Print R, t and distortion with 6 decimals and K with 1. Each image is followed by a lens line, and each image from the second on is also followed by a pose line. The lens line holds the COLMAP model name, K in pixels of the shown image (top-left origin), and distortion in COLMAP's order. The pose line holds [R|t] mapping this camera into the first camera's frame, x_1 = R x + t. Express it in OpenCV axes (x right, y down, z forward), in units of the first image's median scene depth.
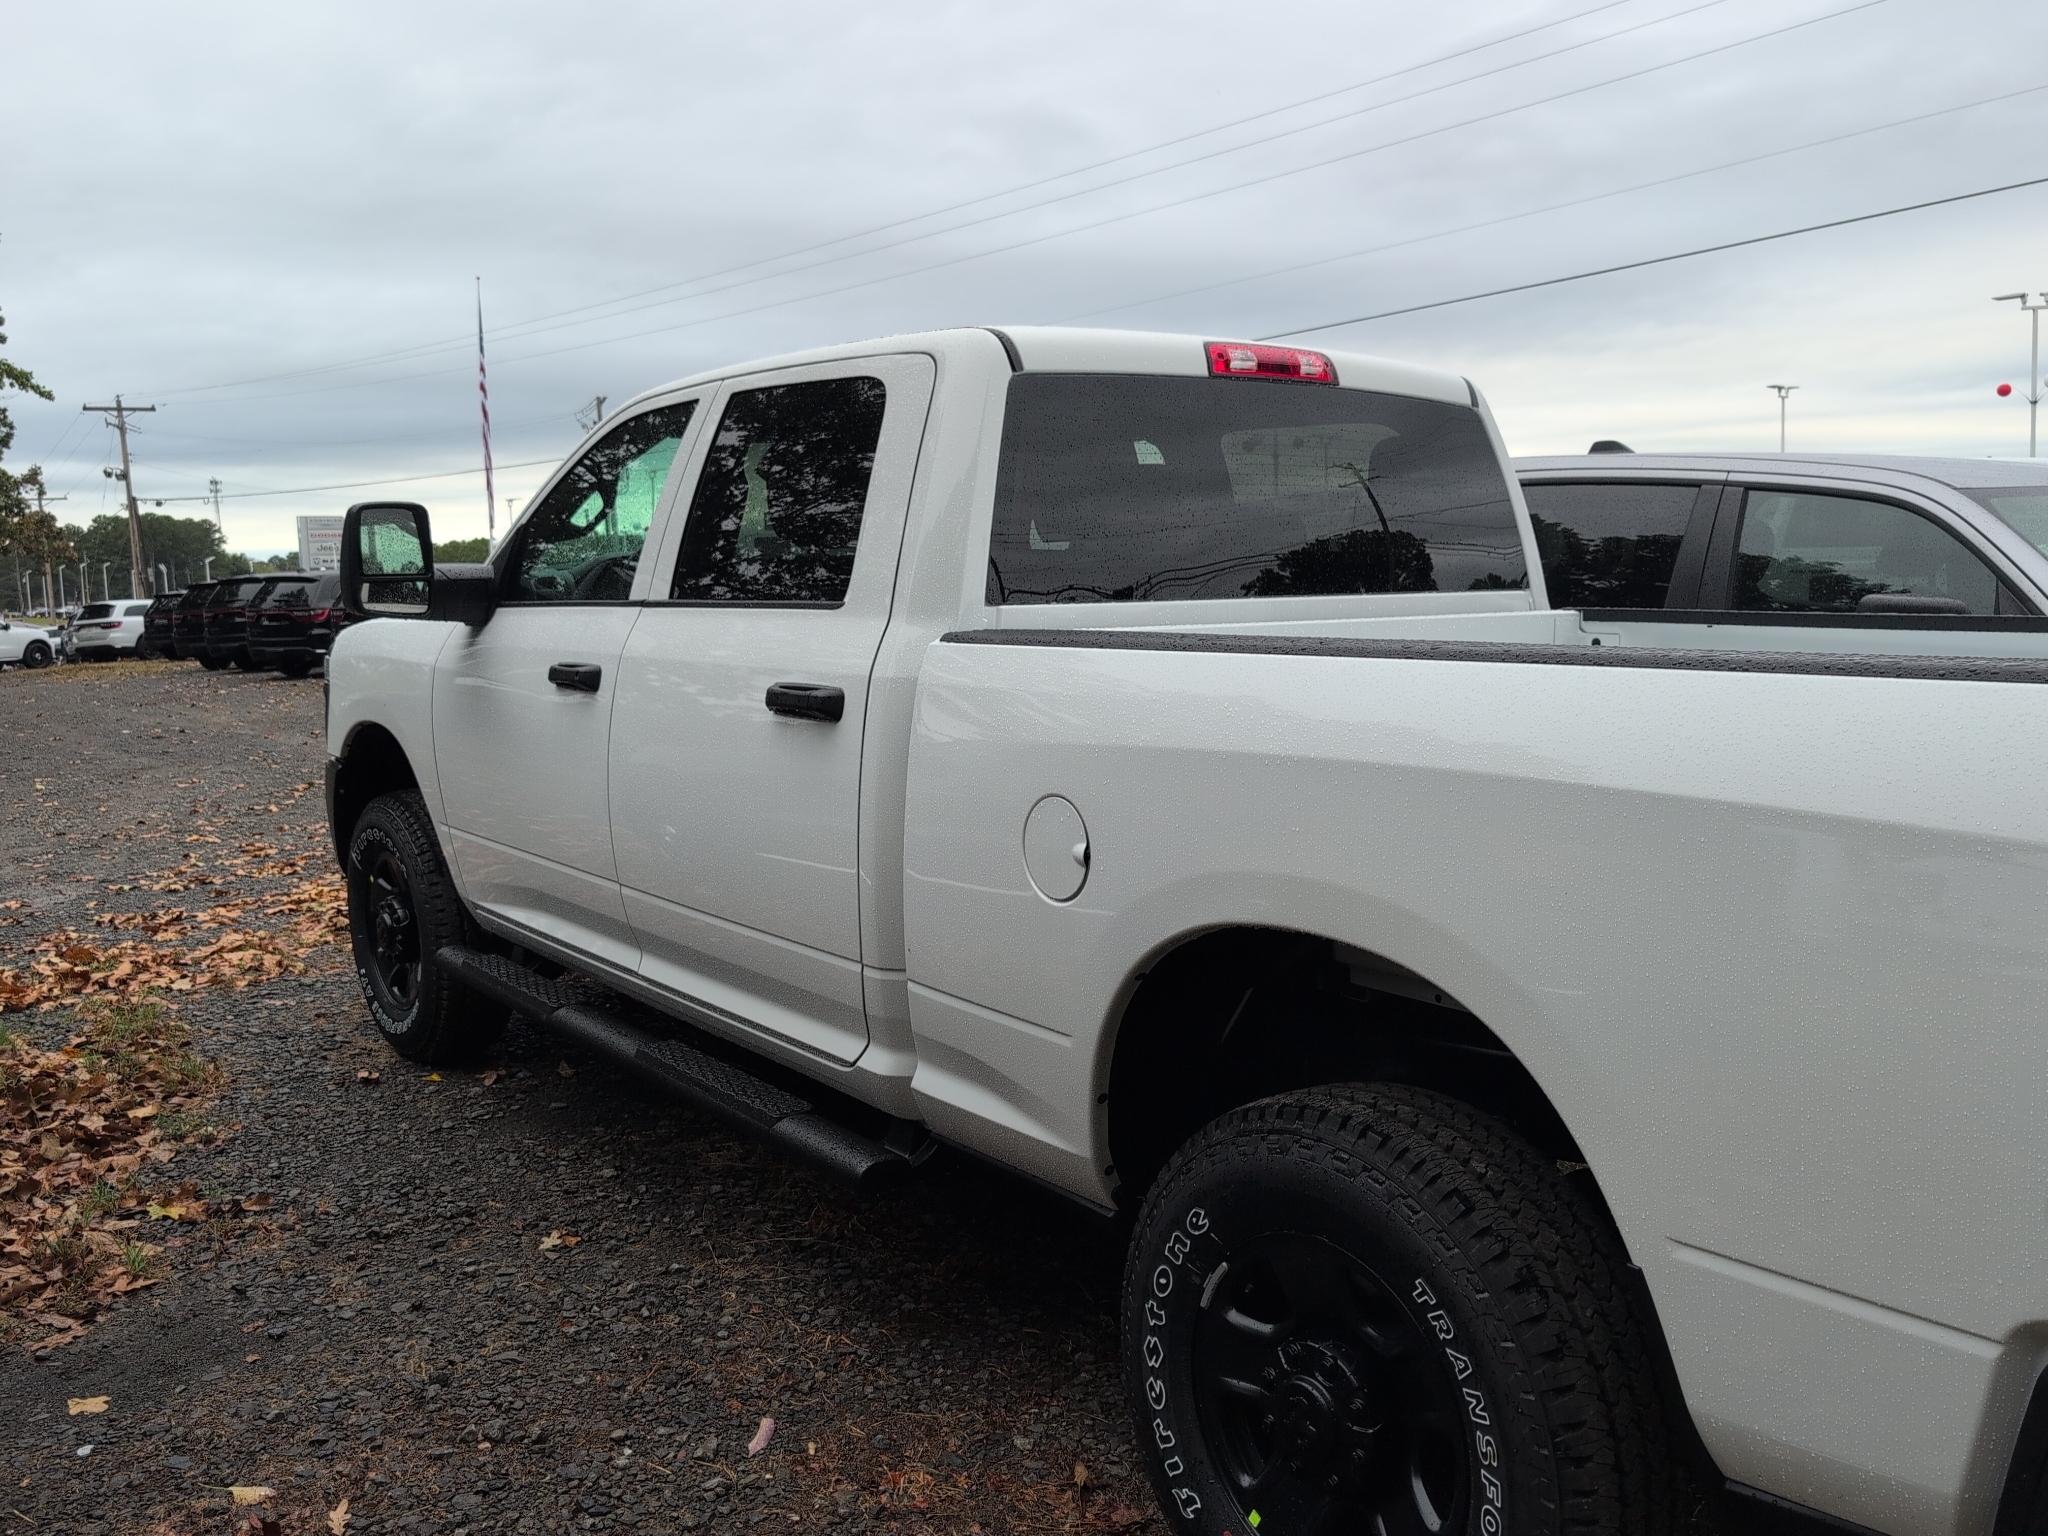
lens RADIAL K [[1589.9, 0, 1024.0], [0, 1589.9, 768.0], [0, 0, 1]] dist [0.009137, 0.005580]
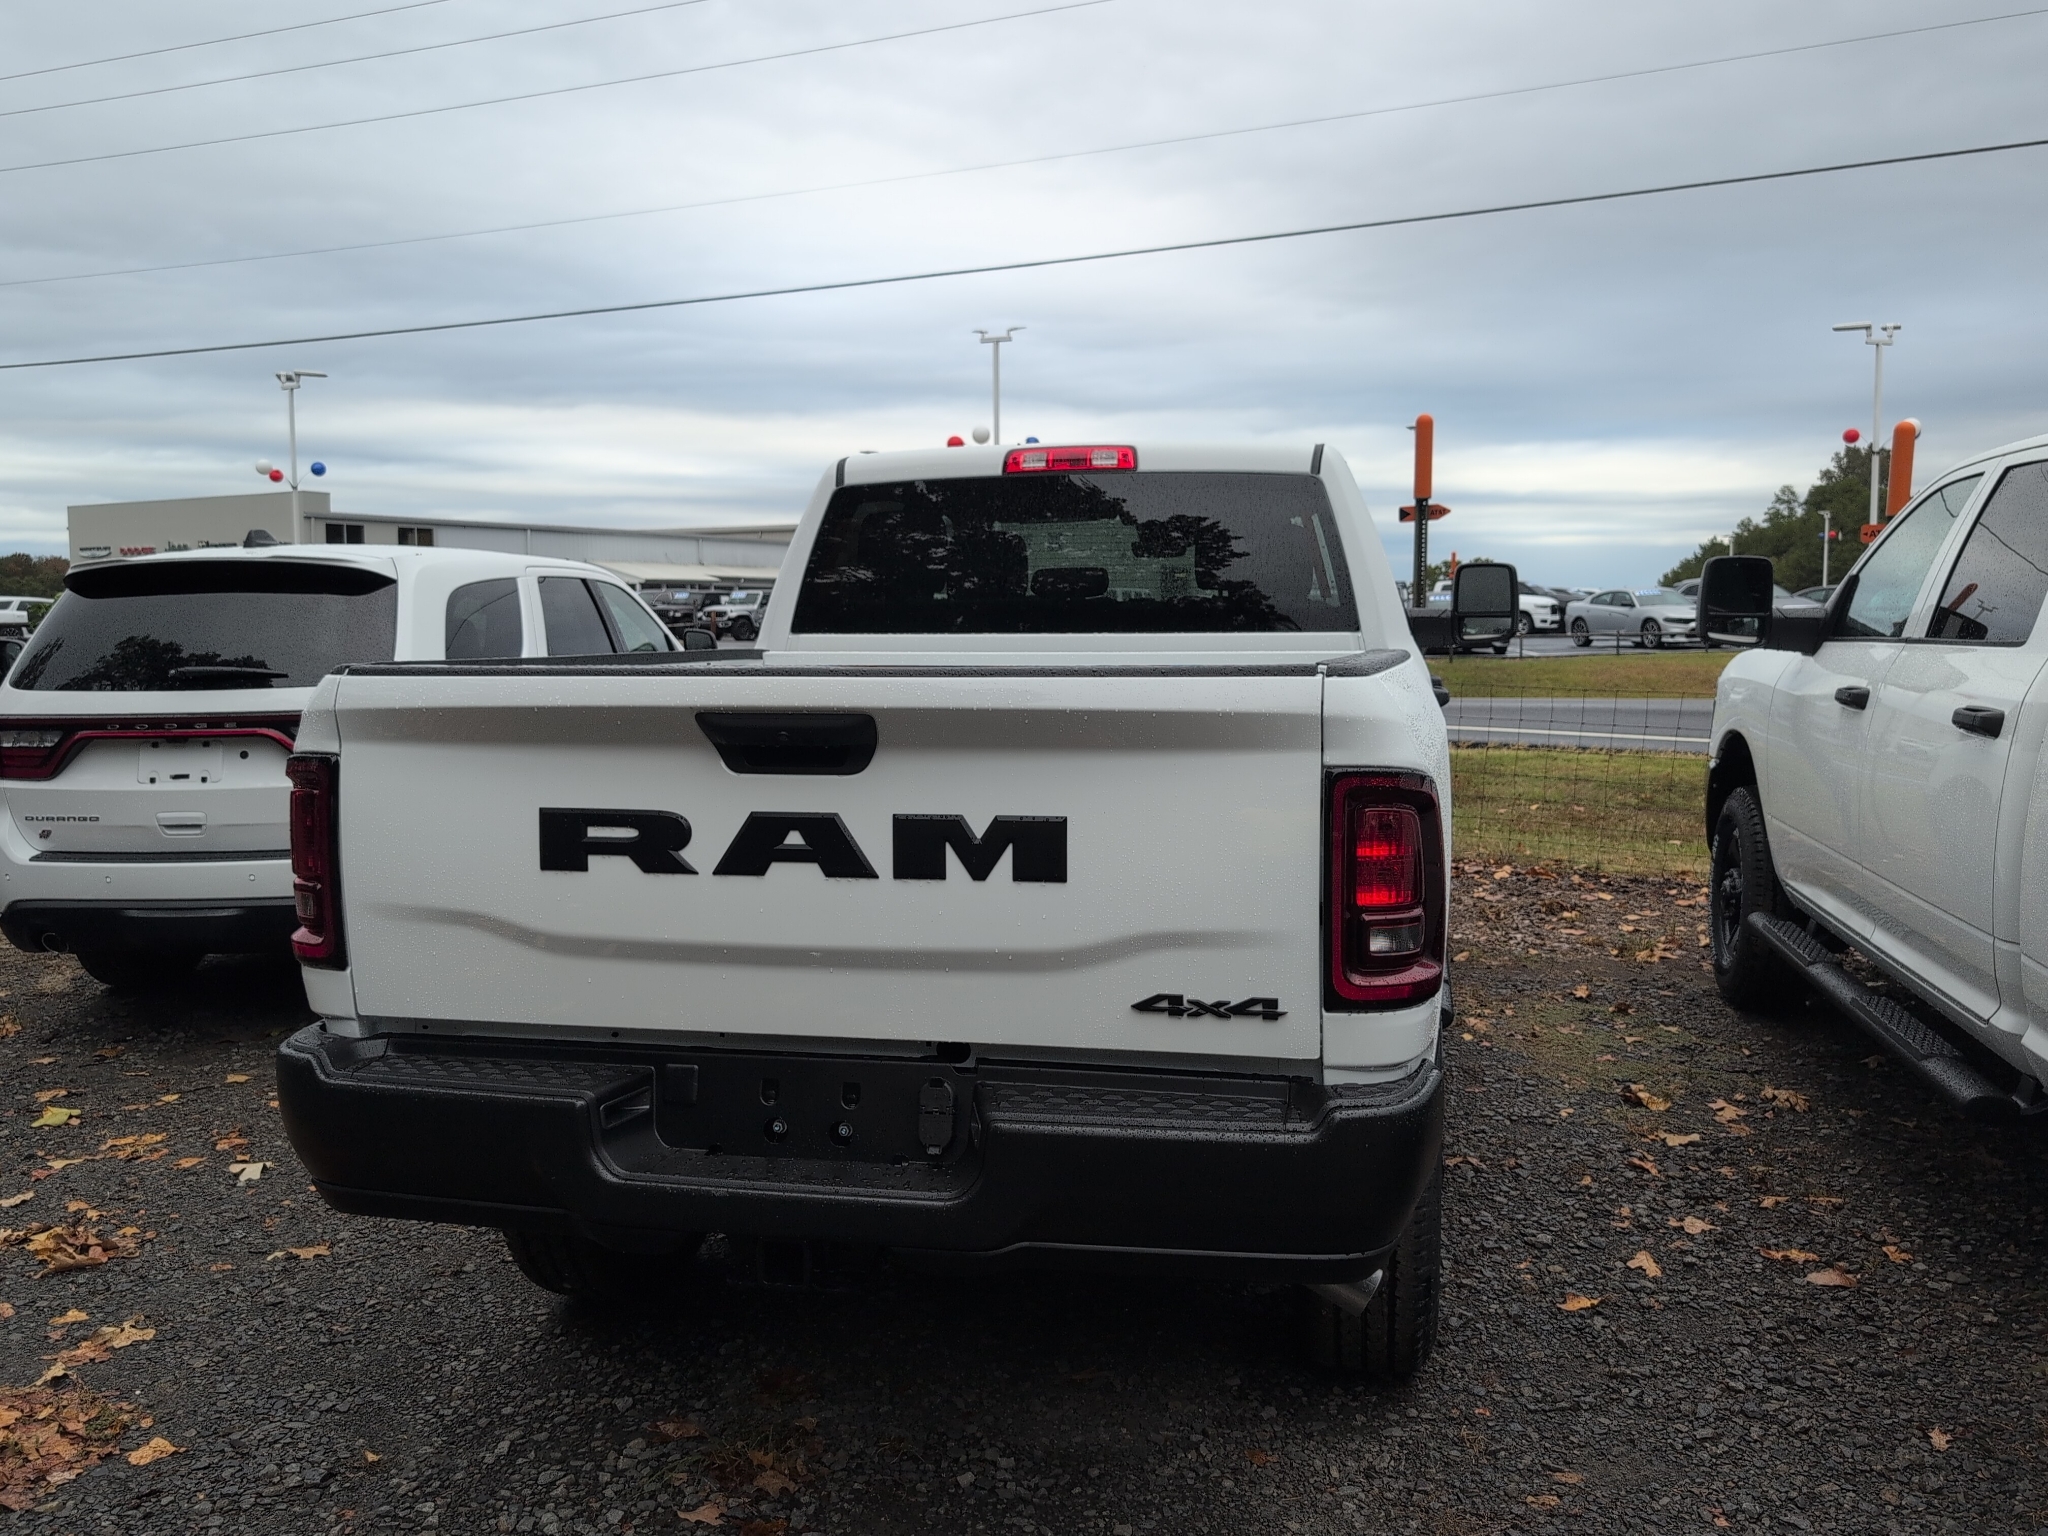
lens RADIAL K [[1720.5, 0, 1024.0], [0, 1720.5, 768.0], [0, 0, 1]] dist [0.003403, -0.001742]
pose [[0.623953, 0.094578, -0.775718, 0.433941], [-0.117417, 0.992727, 0.026592, 0.045128], [0.772591, 0.074491, 0.630520, -0.414965]]
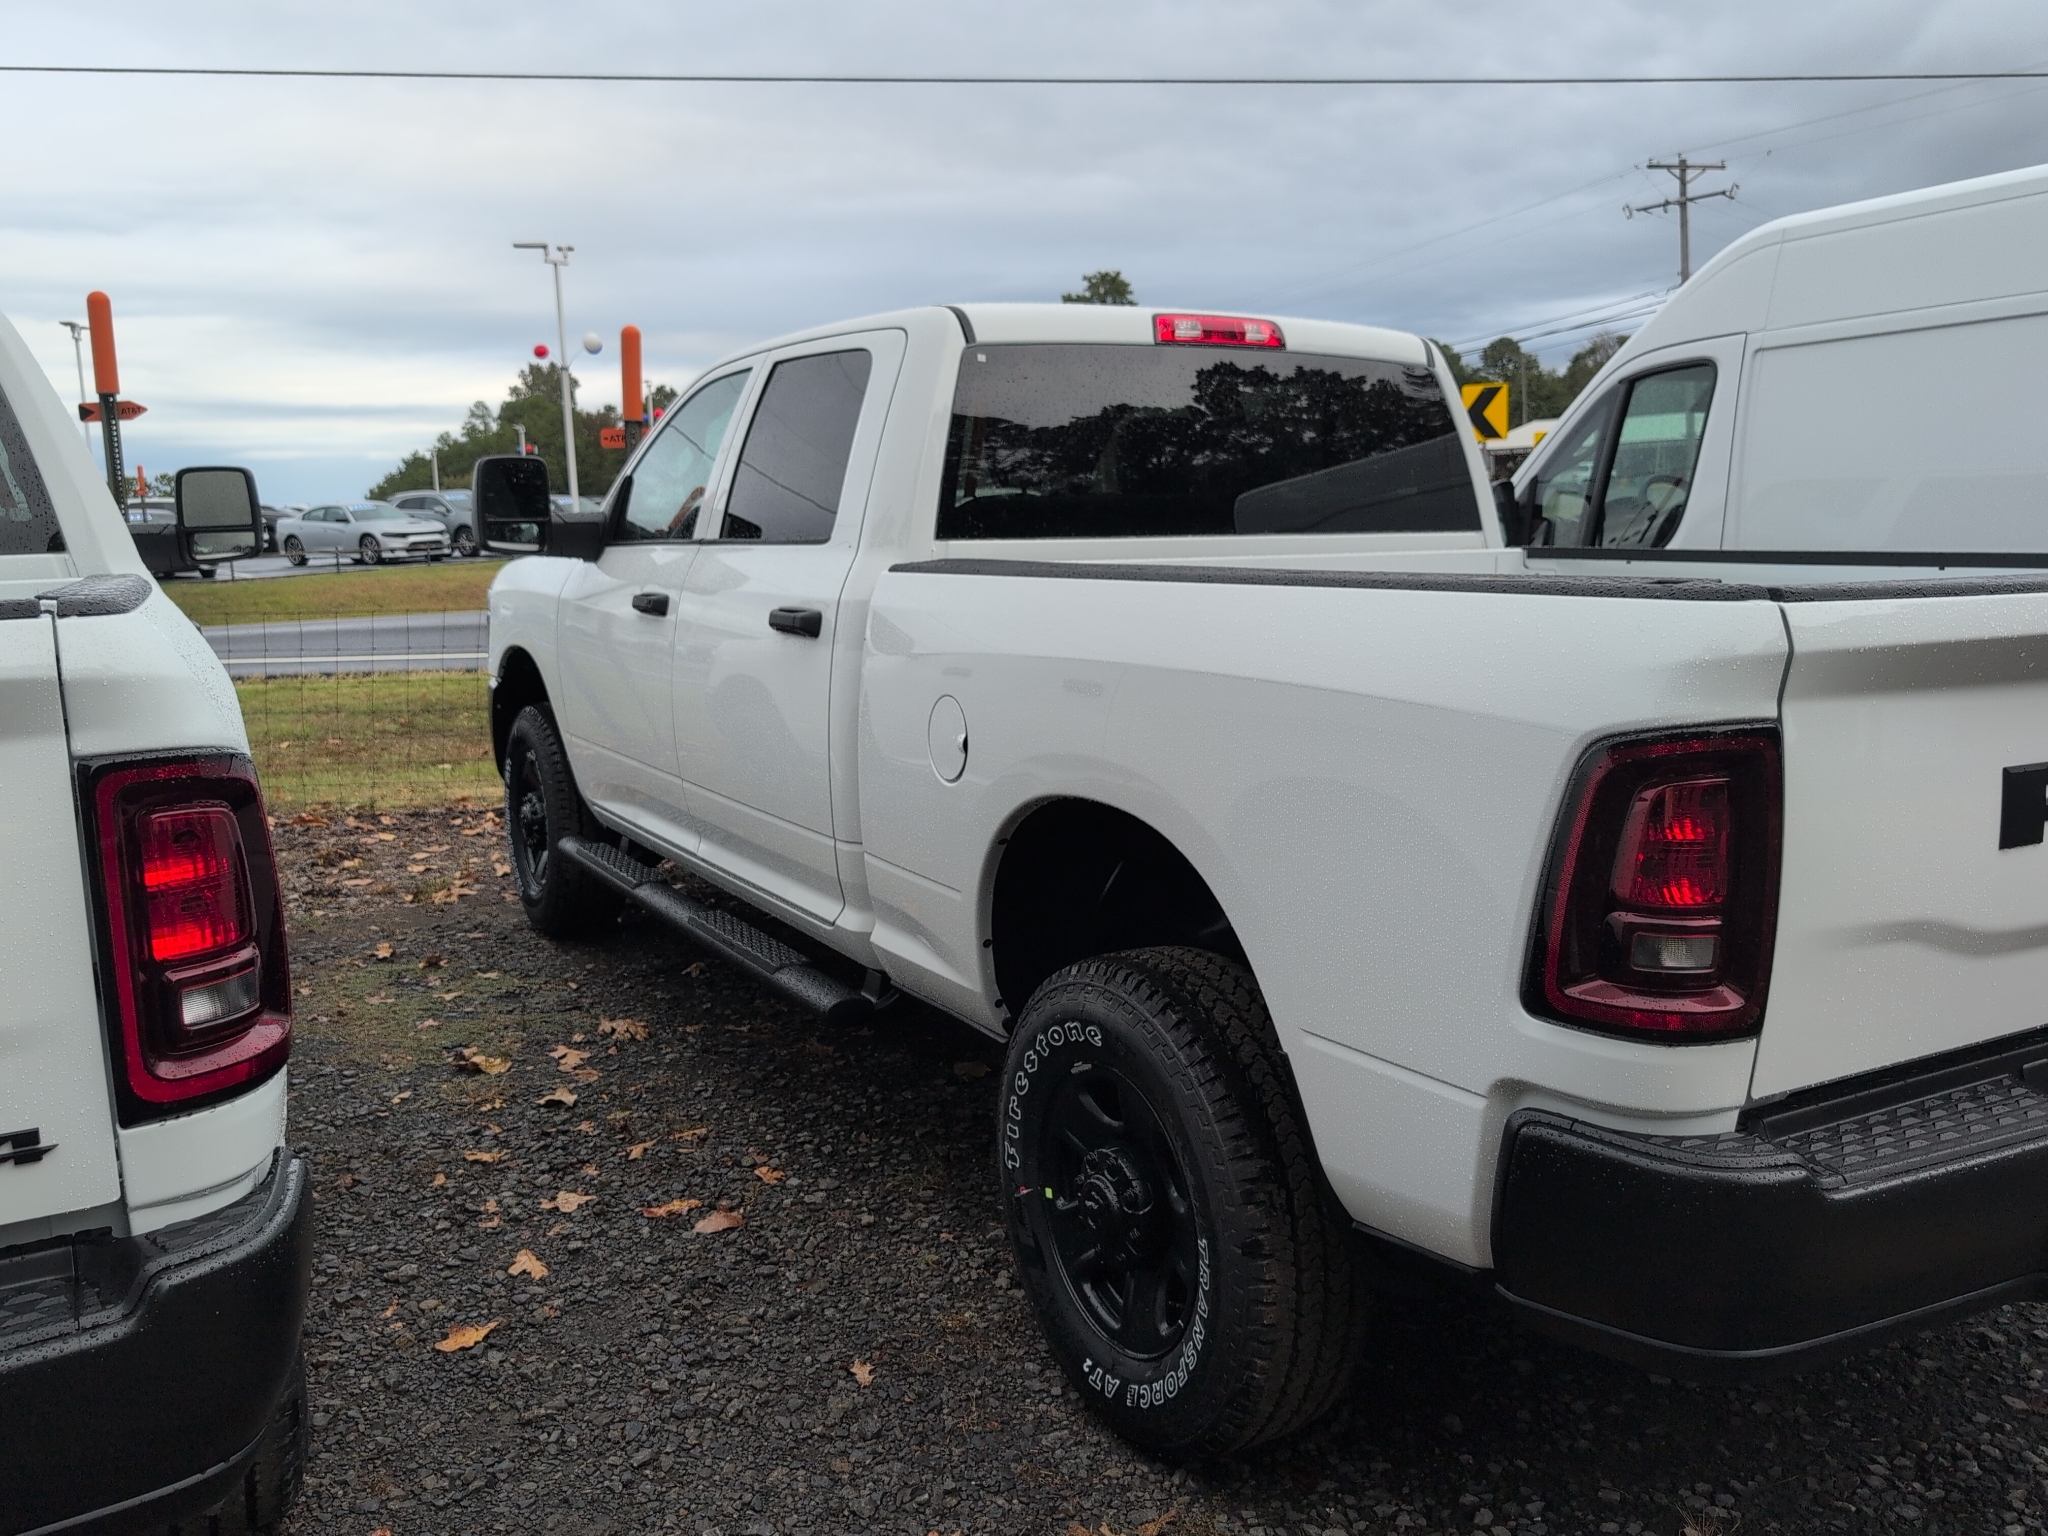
lens RADIAL K [[1720.5, 0, 1024.0], [0, 1720.5, 768.0], [0, 0, 1]] dist [0.003403, -0.001742]
pose [[0.983357, 0.023265, -0.180185, 0.269024], [-0.019222, 0.999524, 0.024150, 0.034251], [0.180661, -0.020285, 0.983336, -0.253102]]
